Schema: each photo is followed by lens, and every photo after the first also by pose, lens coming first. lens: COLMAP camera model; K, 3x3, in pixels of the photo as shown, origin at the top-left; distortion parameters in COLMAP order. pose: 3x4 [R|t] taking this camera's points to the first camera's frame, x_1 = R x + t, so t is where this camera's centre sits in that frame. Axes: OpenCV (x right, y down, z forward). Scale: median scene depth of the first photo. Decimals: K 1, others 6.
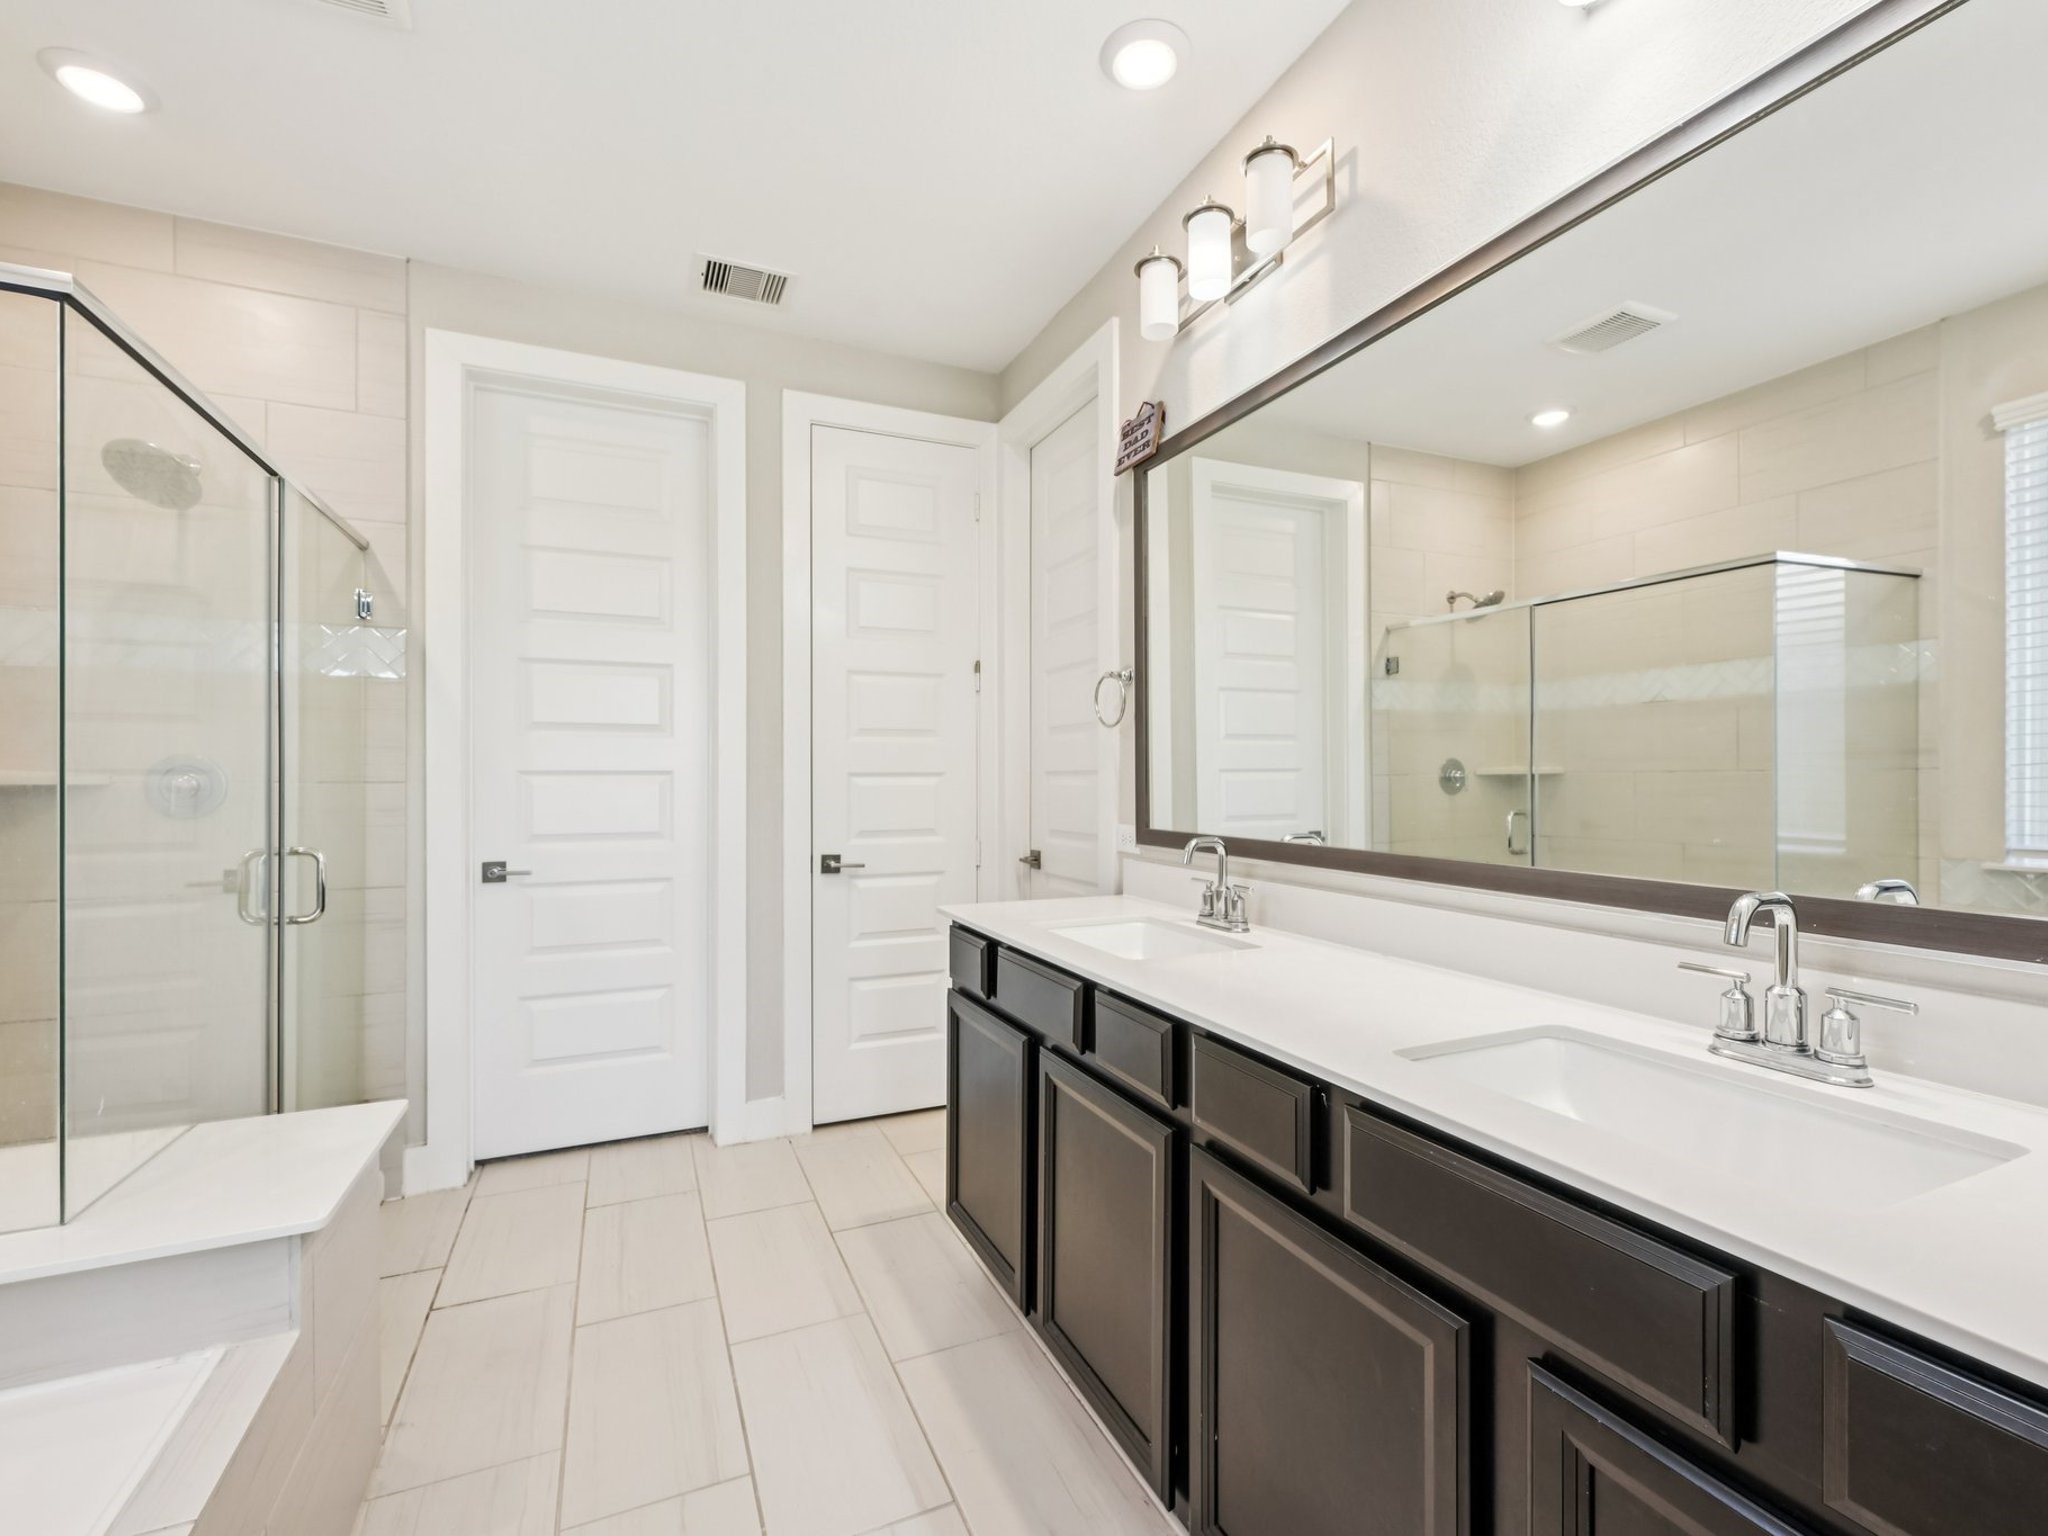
lens RADIAL K [[918.7, 0, 1025.8], [0, 918.7, 766.5], [0, 0, 1]] dist [0.001262, -0.000646]
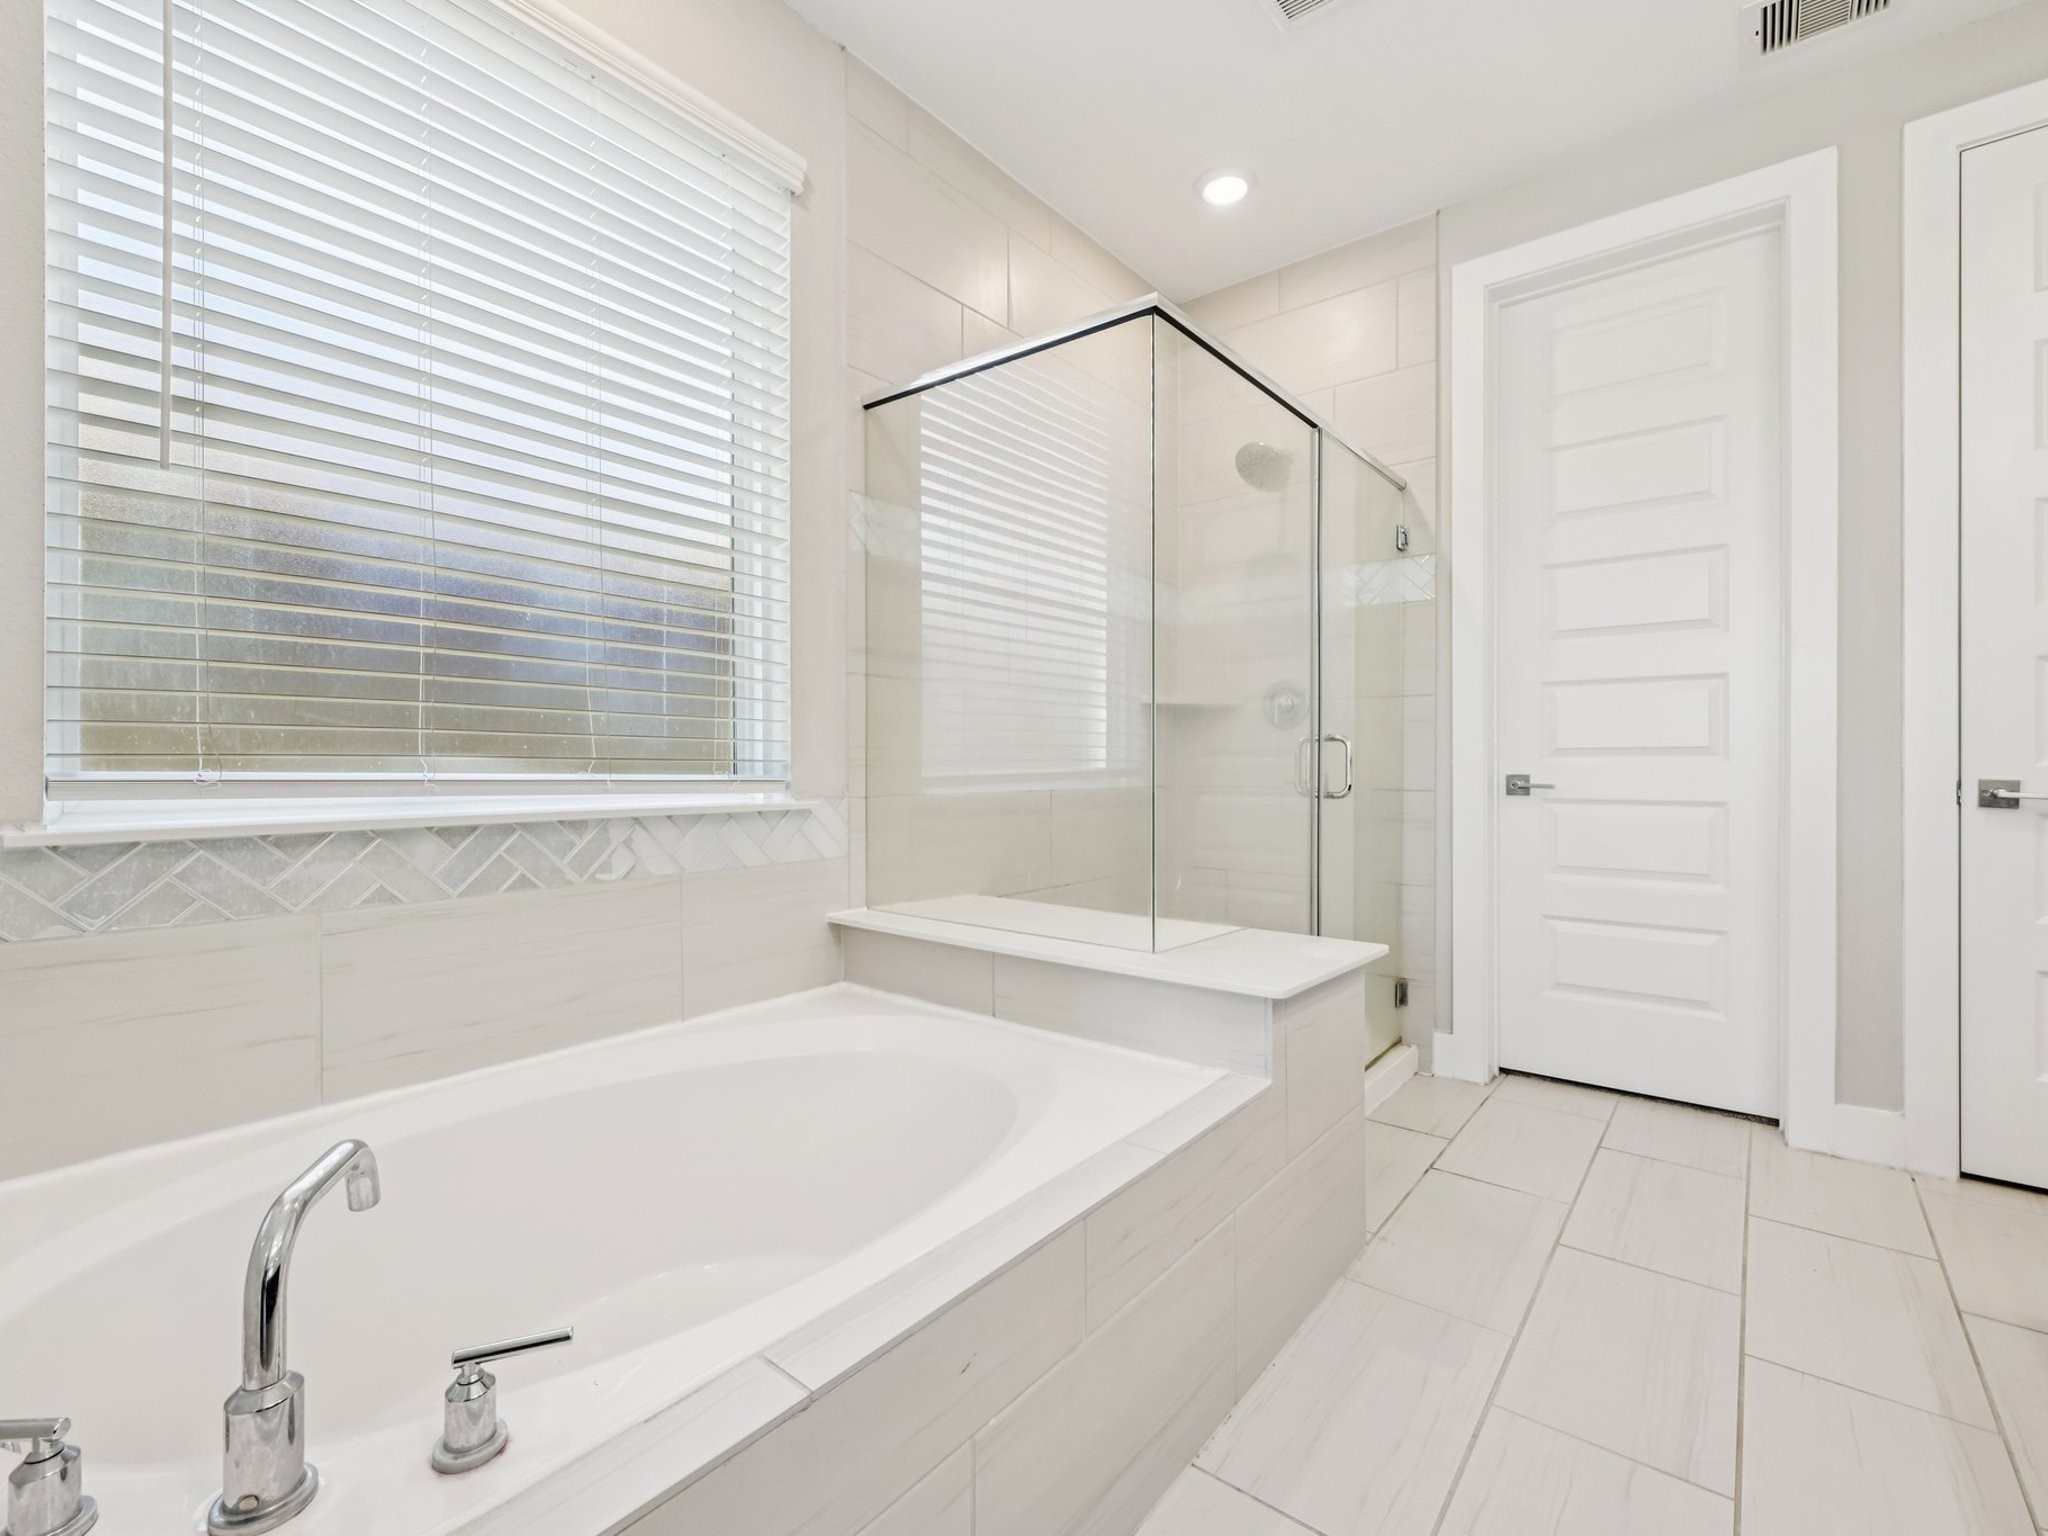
lens RADIAL K [[918.7, 0, 1028.9], [0, 918.7, 760.9], [0, 0, 1]] dist [0.001262, -0.000646]
pose [[0.461228, 0.001326, -0.887281, 0.061331], [0.004790, 0.999981, 0.003984, 0.083090], [0.887269, -0.006088, 0.461213, 0.071591]]
